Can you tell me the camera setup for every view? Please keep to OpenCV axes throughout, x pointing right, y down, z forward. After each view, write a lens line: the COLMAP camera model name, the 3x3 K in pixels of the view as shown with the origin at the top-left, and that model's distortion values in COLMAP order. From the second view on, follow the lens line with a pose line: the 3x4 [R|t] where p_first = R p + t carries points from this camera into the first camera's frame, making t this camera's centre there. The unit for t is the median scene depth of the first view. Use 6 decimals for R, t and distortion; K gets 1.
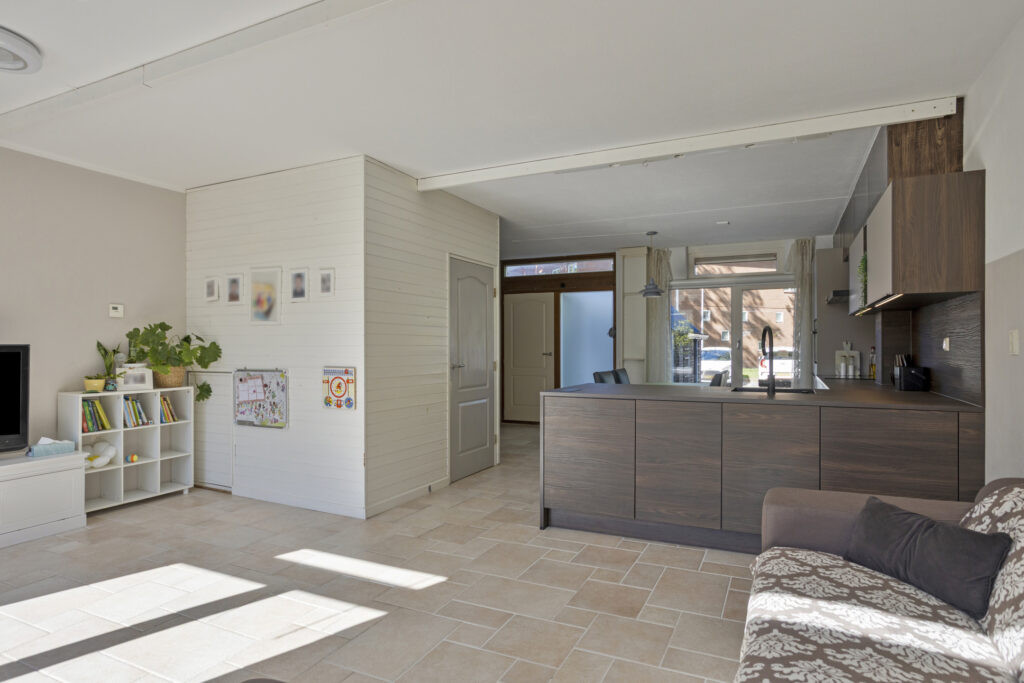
lens RADIAL K [[557.8, 0, 512.0], [0, 557.8, 341.5], [0, 0, 1]] dist [-0.004583, -0.000227]
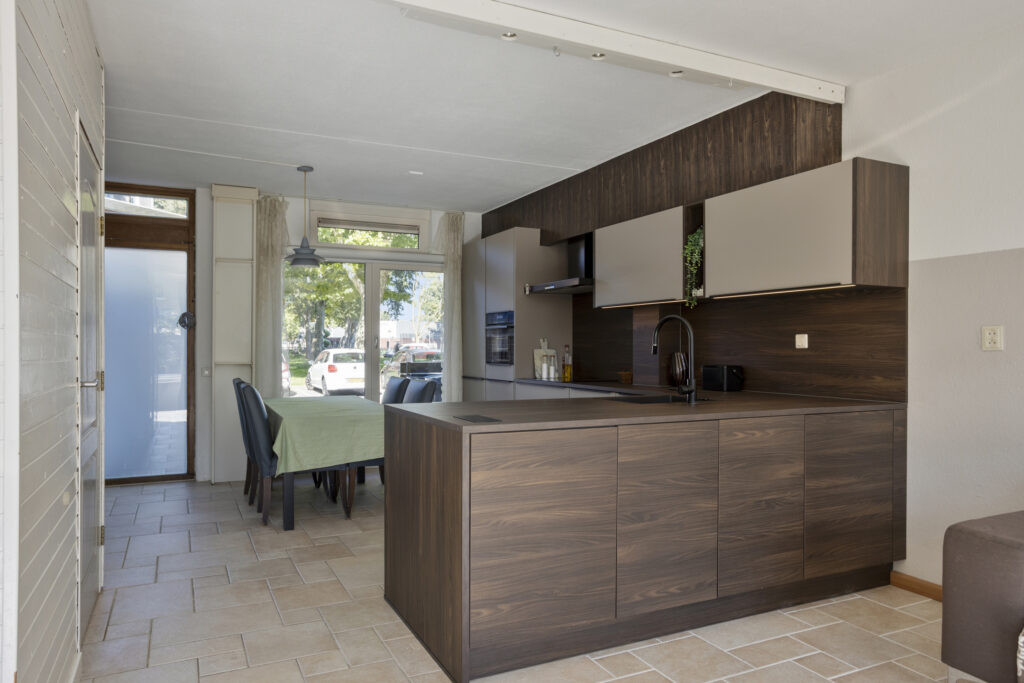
lens RADIAL K [[690.7, 0, 495.2], [0, 690.7, 349.6], [0, 0, 1]] dist [-0.005802, 0.000133]
pose [[0.632112, 0.000370, 0.774877, -0.397857], [-0.011036, 0.999903, 0.008525, 0.012278], [-0.774798, -0.013941, 0.632055, 0.538574]]
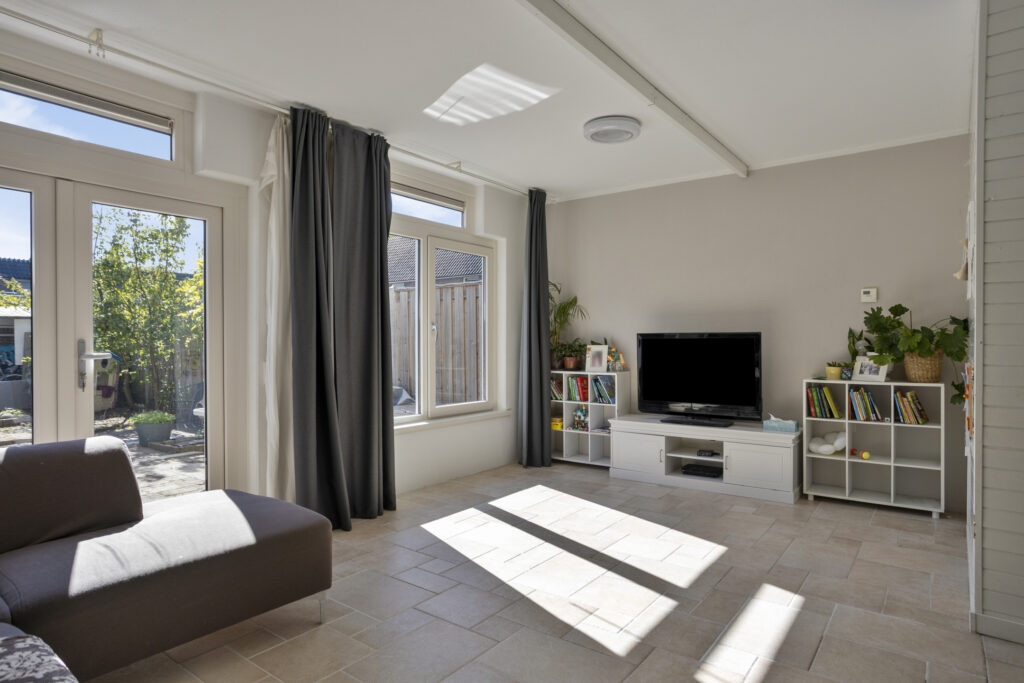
lens RADIAL K [[612.4, 0, 512.0], [0, 612.4, 341.5], [0, 0, 1]] dist [-0.000192, -0.000349]
pose [[-0.183882, 0.004683, -0.982937, 0.434949], [0.010351, 0.999942, 0.002827, 0.014203], [0.982894, -0.009655, -0.183920, 0.641340]]
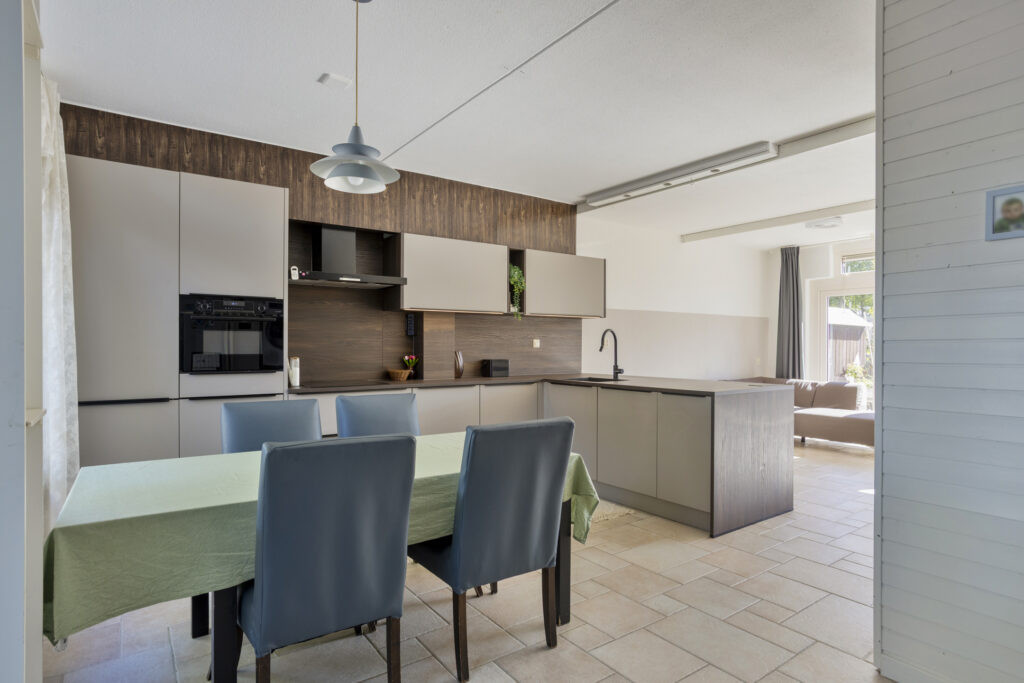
lens RADIAL K [[557.8, 0, 512.0], [0, 557.8, 341.5], [0, 0, 1]] dist [-0.004583, -0.000227]
pose [[-0.878385, -0.005607, 0.477921, 0.032183], [-0.012591, 0.999856, -0.011411, 0.015488], [-0.477788, -0.016041, -0.878328, 2.074282]]
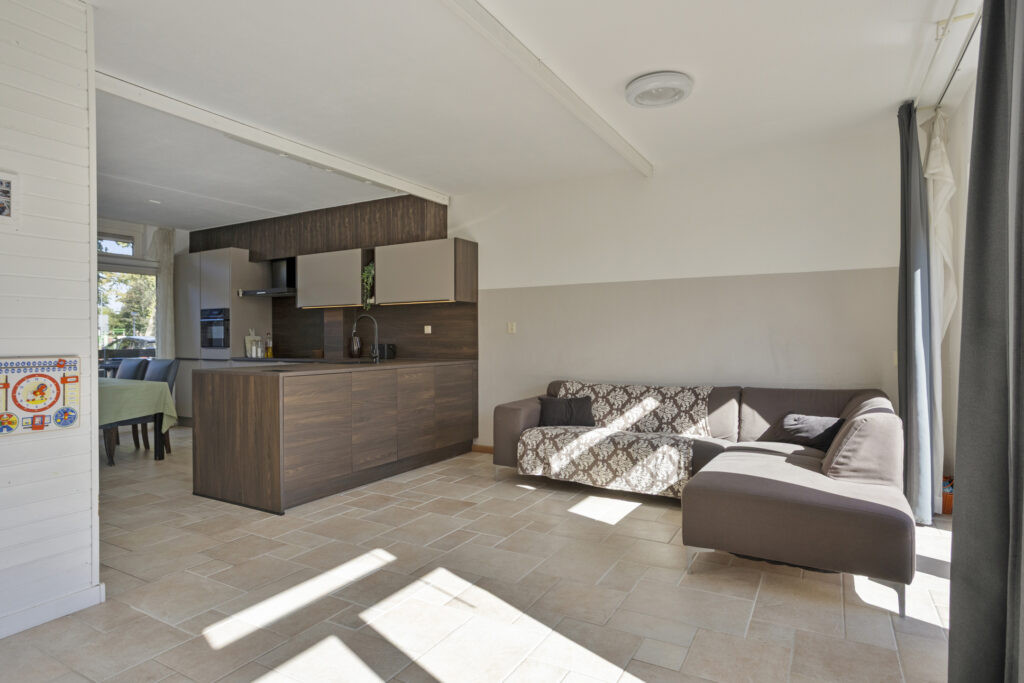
lens RADIAL K [[569.4, 0, 512.0], [0, 569.4, 341.5], [0, 0, 1]] dist [-0.033911, 0.000527]
pose [[0.070687, -0.005094, 0.997486, -0.831471], [-0.005726, 0.999968, 0.005512, 0.025668], [-0.997482, -0.006101, 0.070656, 0.496899]]
